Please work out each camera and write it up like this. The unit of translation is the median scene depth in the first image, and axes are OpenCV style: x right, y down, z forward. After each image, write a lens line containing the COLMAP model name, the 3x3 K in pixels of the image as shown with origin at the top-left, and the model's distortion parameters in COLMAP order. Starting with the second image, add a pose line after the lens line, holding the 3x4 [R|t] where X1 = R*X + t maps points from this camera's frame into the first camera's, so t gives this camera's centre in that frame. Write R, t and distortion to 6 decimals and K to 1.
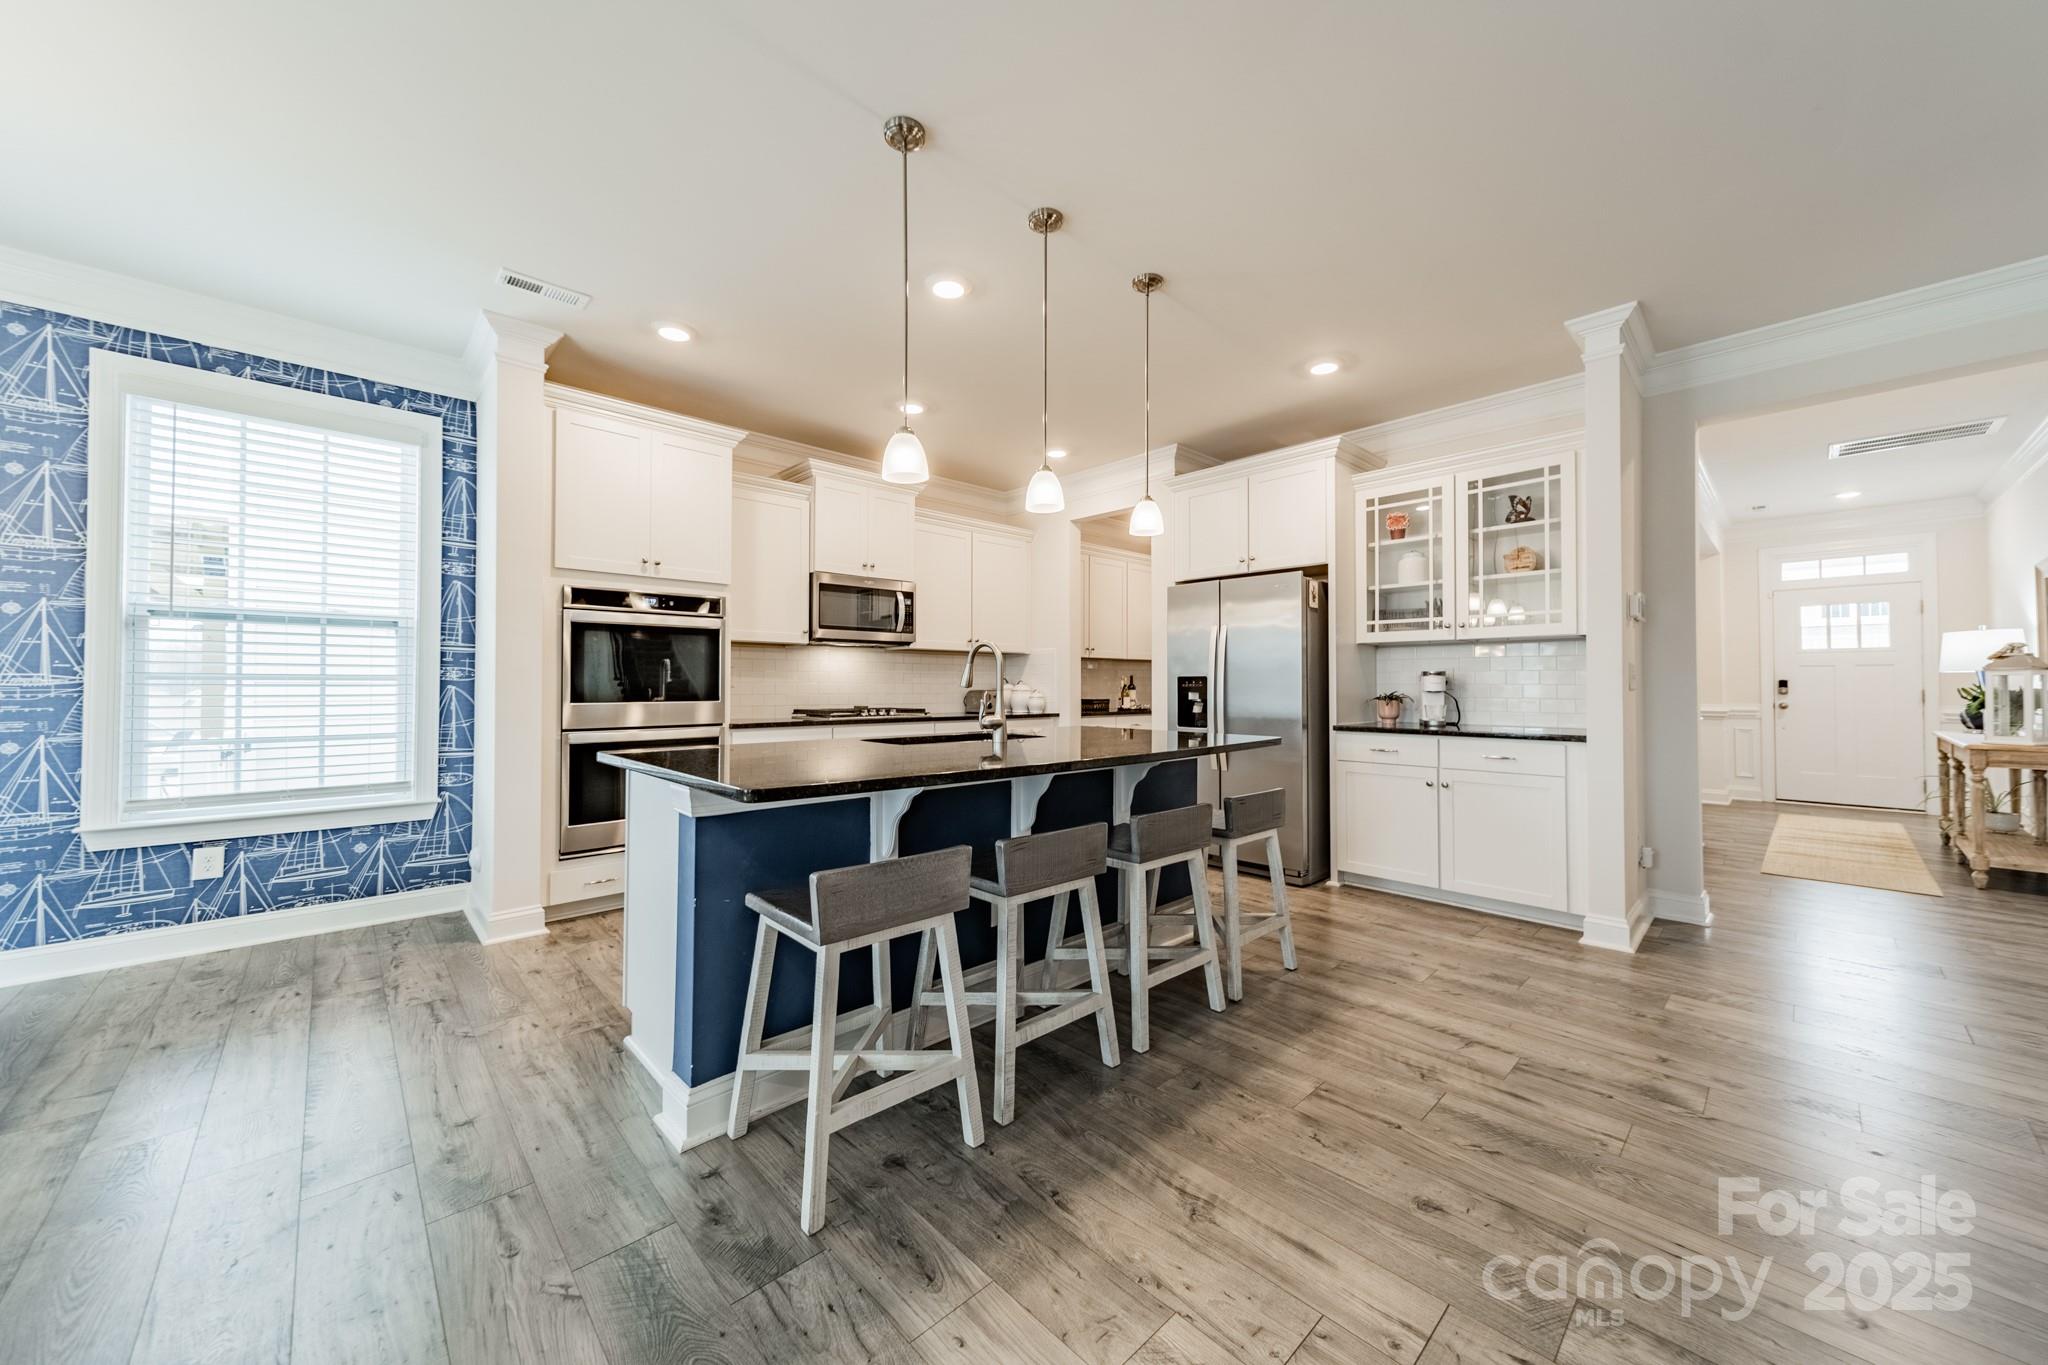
lens RADIAL K [[730.9, 0, 1038.0], [0, 730.9, 675.2], [0, 0, 1]] dist [0.007829, -0.000490]
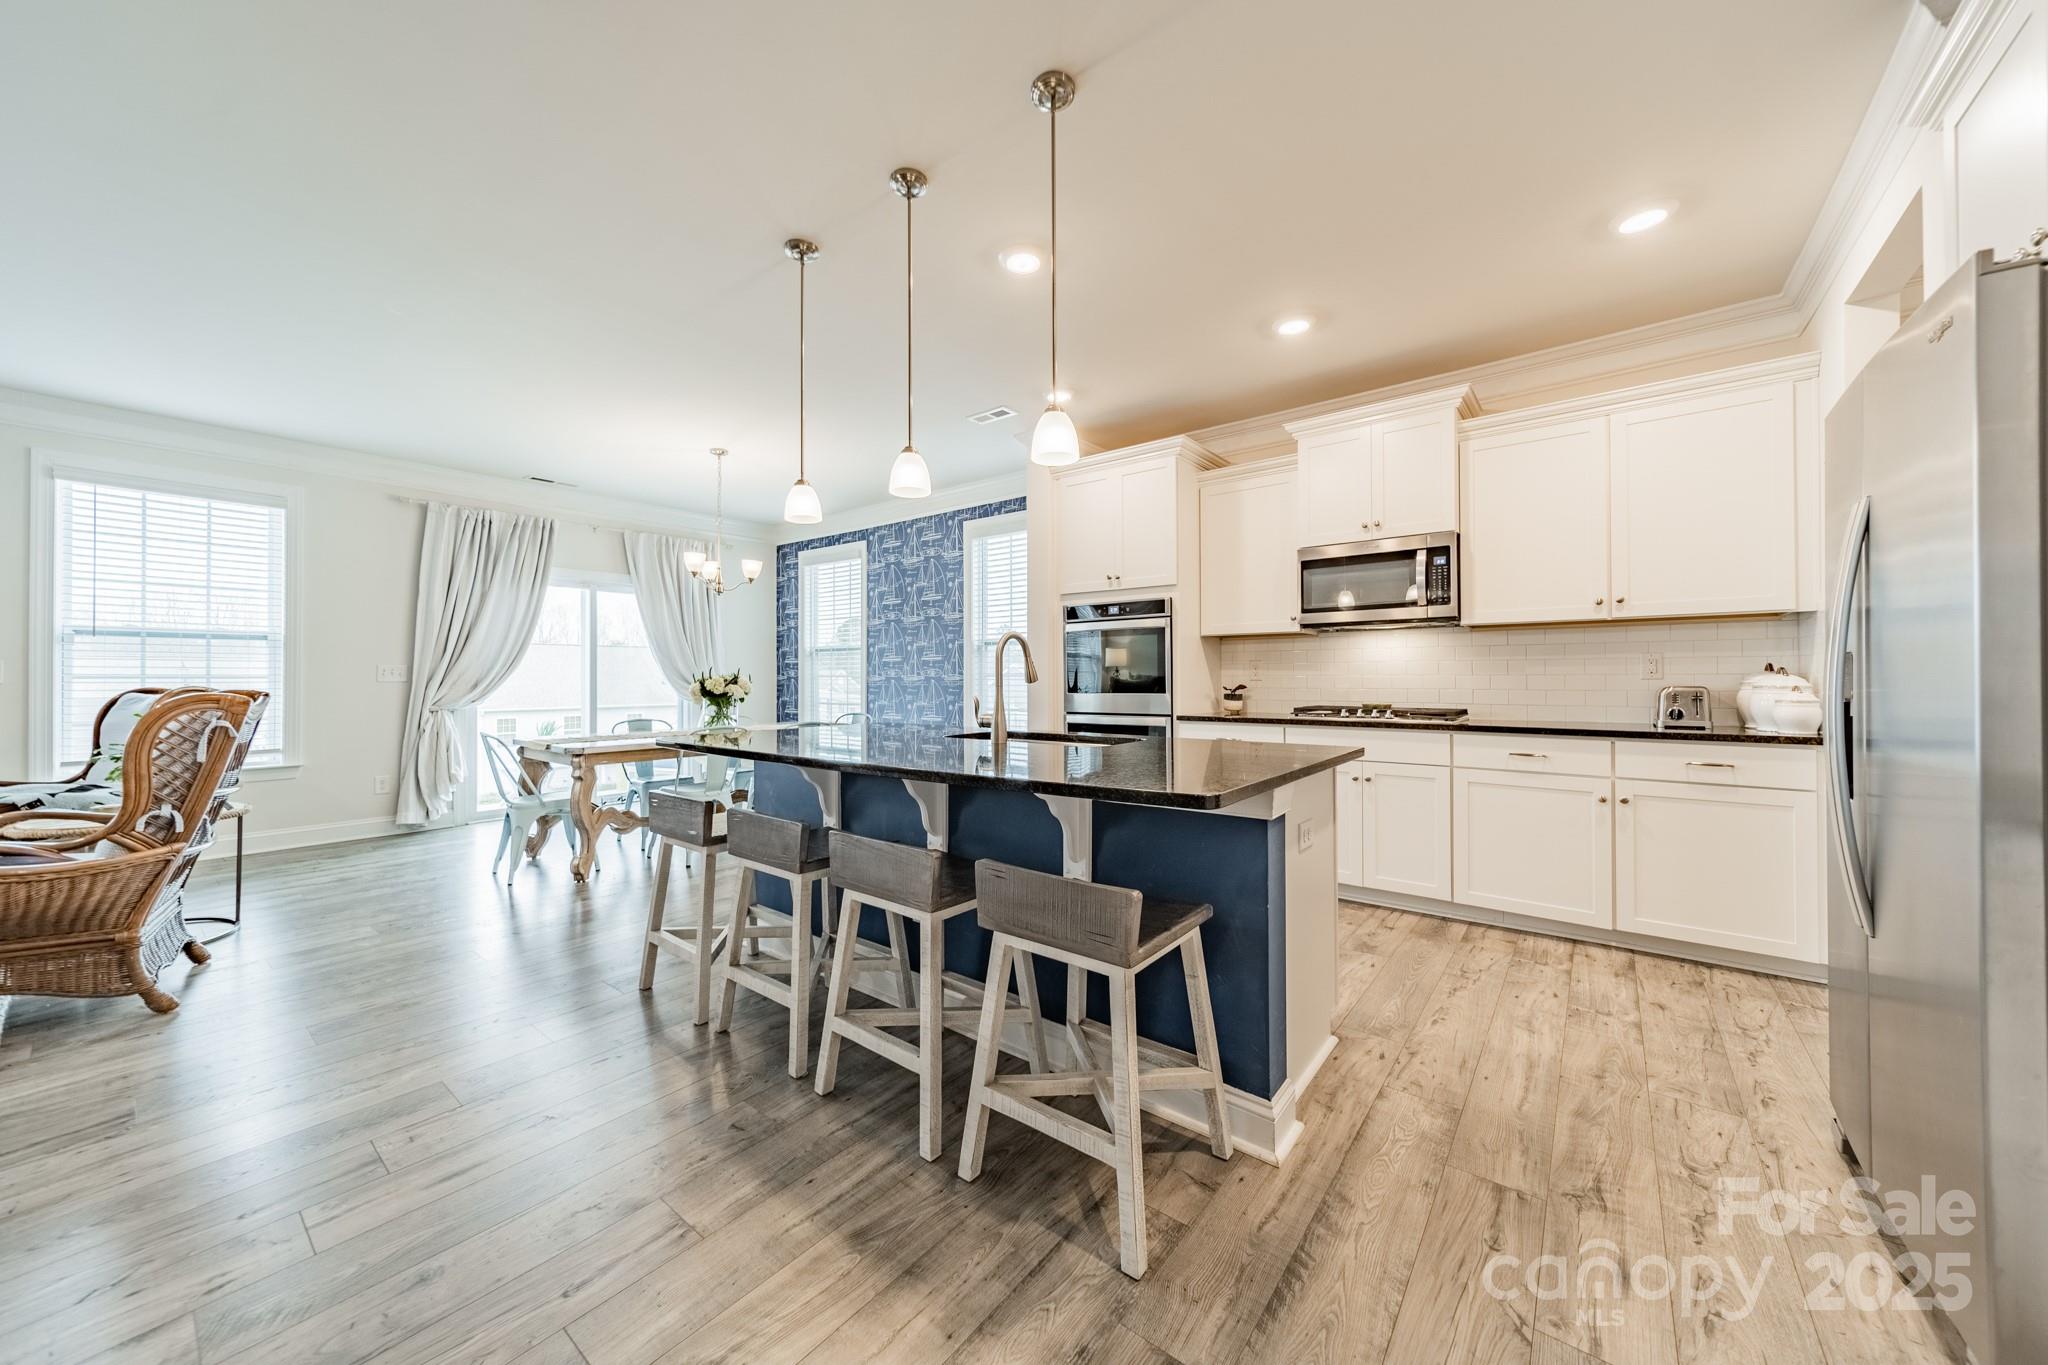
lens RADIAL K [[730.9, 0, 1019.0], [0, 730.9, 669.3], [0, 0, 1]] dist [0.007829, -0.000490]
pose [[0.127757, -0.013855, -0.991709, 0.657092], [0.018231, 0.999766, -0.011619, 0.008586], [0.991638, -0.016596, 0.127980, 0.699887]]
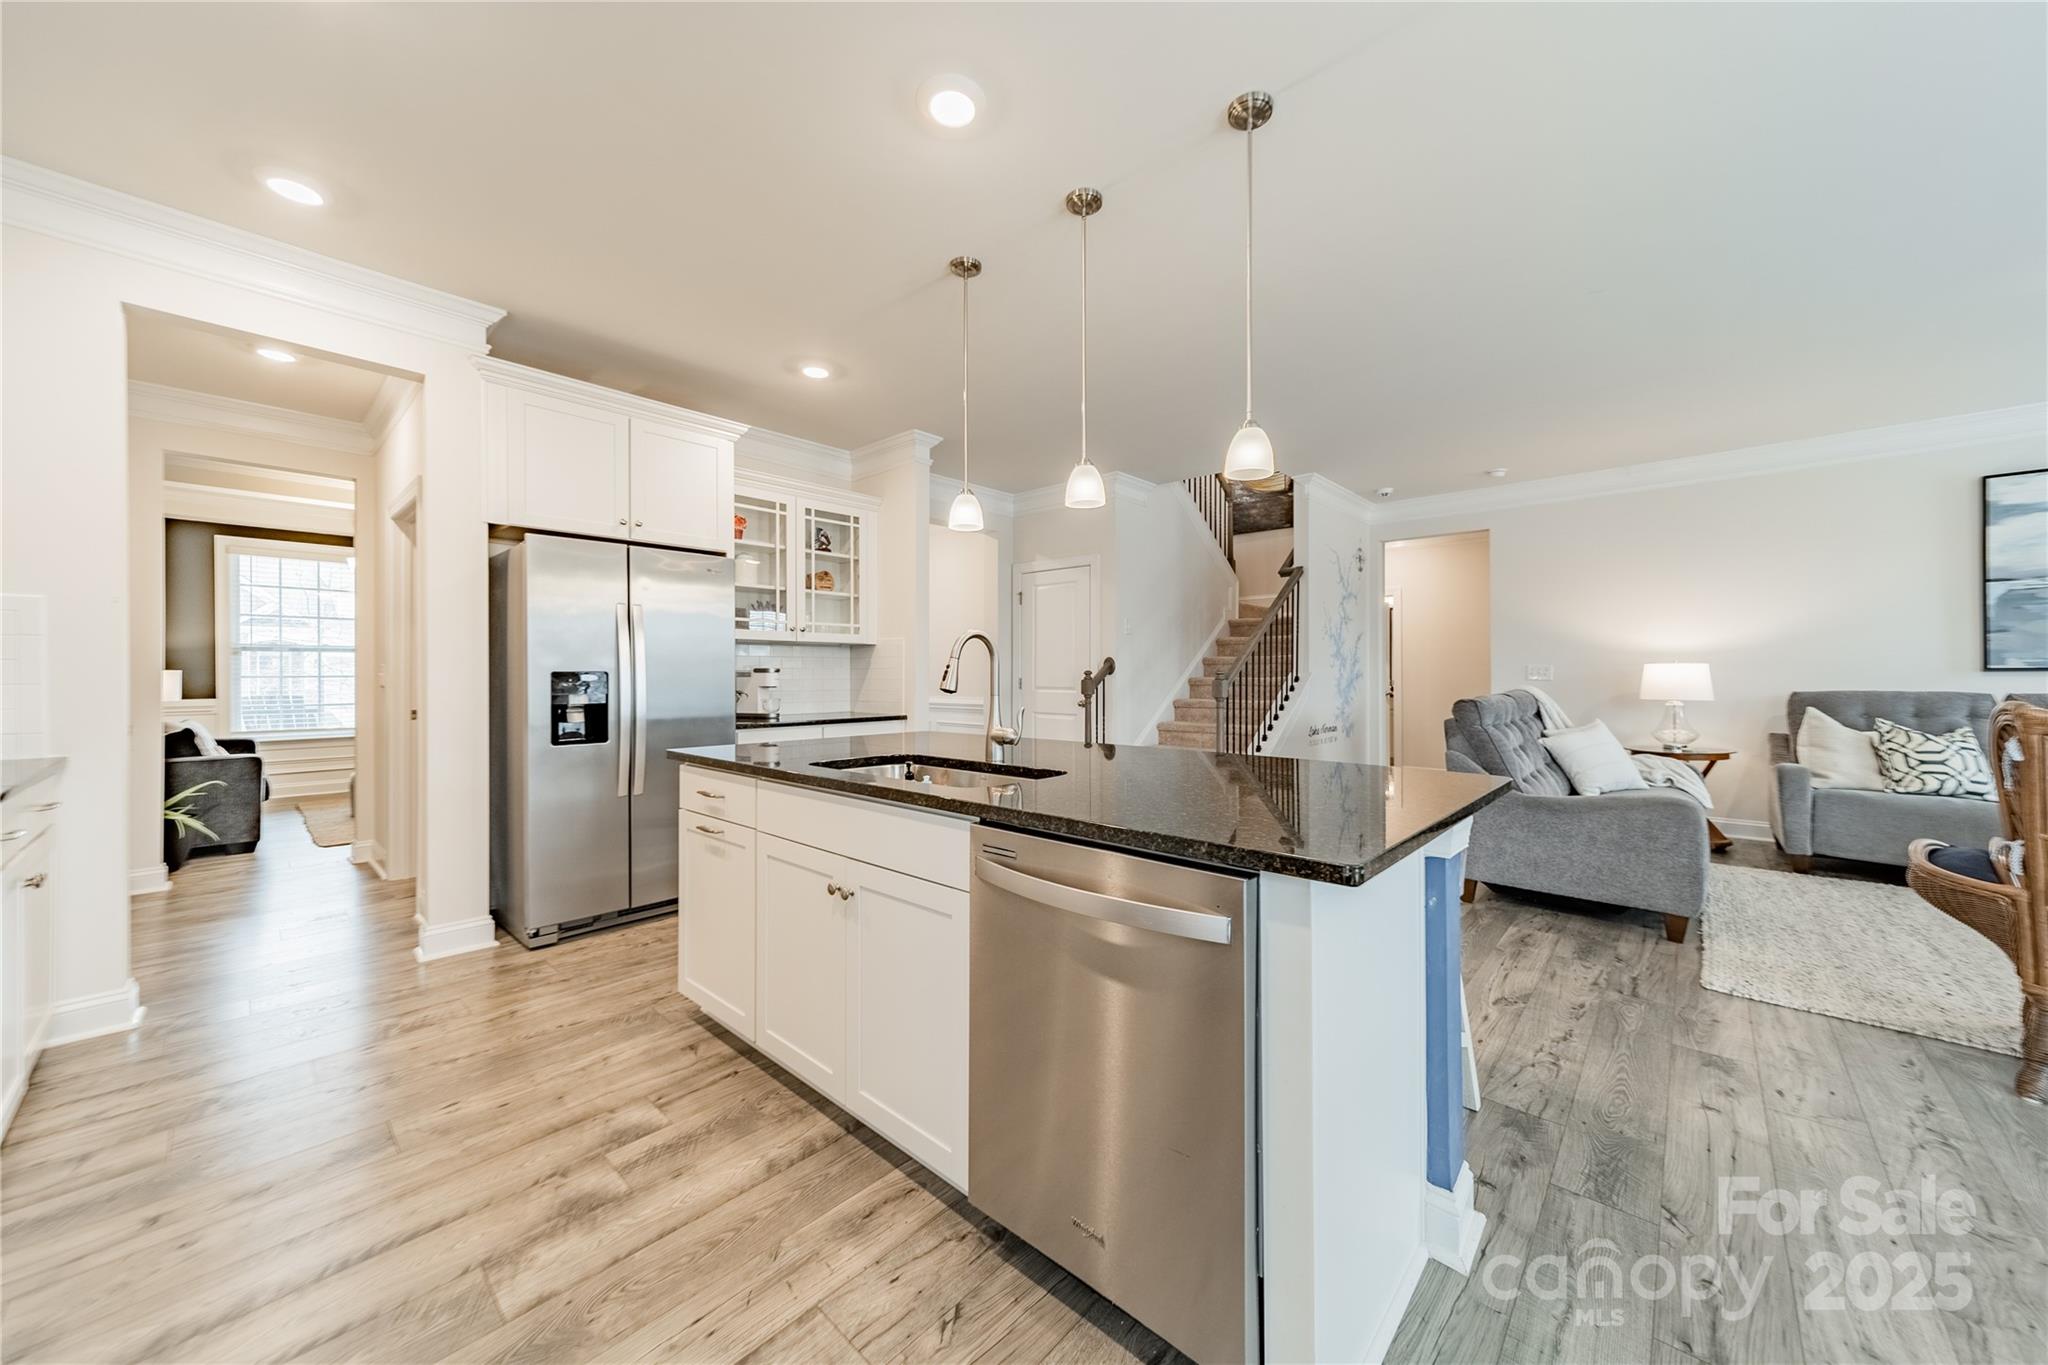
lens RADIAL K [[730.9, 0, 1013.9], [0, 730.9, 671.3], [0, 0, 1]] dist [0.007829, -0.000490]
pose [[-0.054201, 0.002155, 0.998528, -0.651458], [-0.012428, 0.999919, -0.002833, -0.002742], [-0.998453, -0.012563, -0.054170, 0.786377]]
